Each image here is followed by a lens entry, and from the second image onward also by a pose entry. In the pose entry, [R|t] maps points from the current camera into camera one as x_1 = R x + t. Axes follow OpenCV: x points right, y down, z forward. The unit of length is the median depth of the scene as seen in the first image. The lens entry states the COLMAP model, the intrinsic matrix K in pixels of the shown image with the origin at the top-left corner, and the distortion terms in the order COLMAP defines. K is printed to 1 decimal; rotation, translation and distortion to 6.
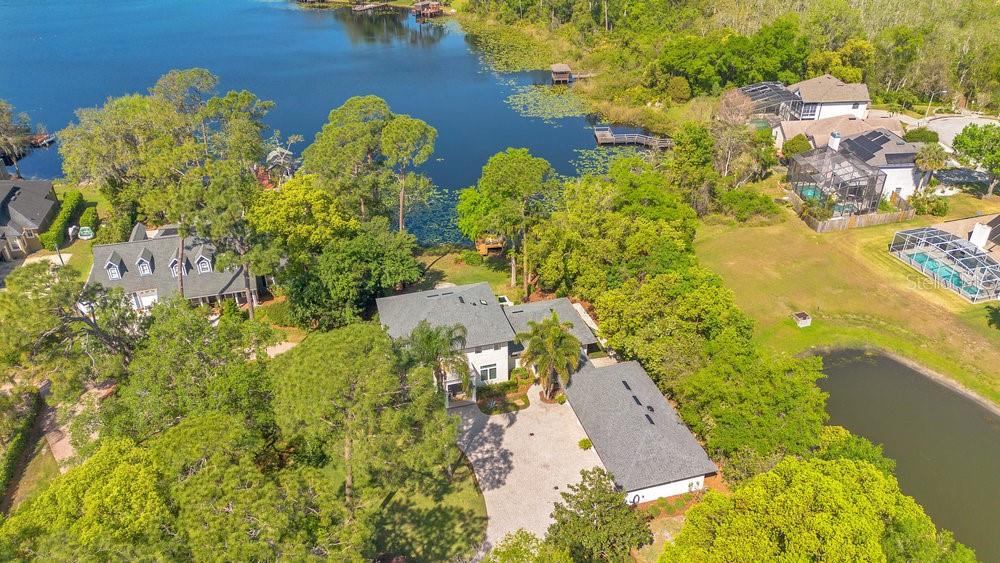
lens RADIAL K [[718.4, 0, 503.5], [0, 718.4, 281.6], [0, 0, 1]] dist [0.044203, 0.001174]
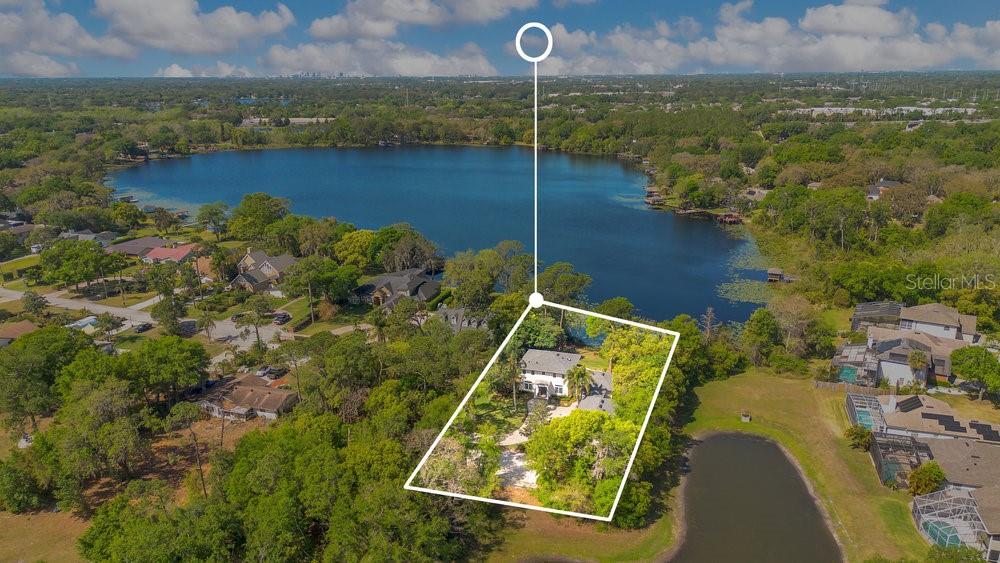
lens RADIAL K [[718.4, 0, 498.7], [0, 718.4, 281.2], [0, 0, 1]] dist [0.044203, 0.001174]
pose [[0.835969, 0.155054, -0.526417, 0.611441], [-0.275760, 0.948039, -0.158675, 0.141602], [0.474461, 0.277812, 0.835289, -0.653317]]
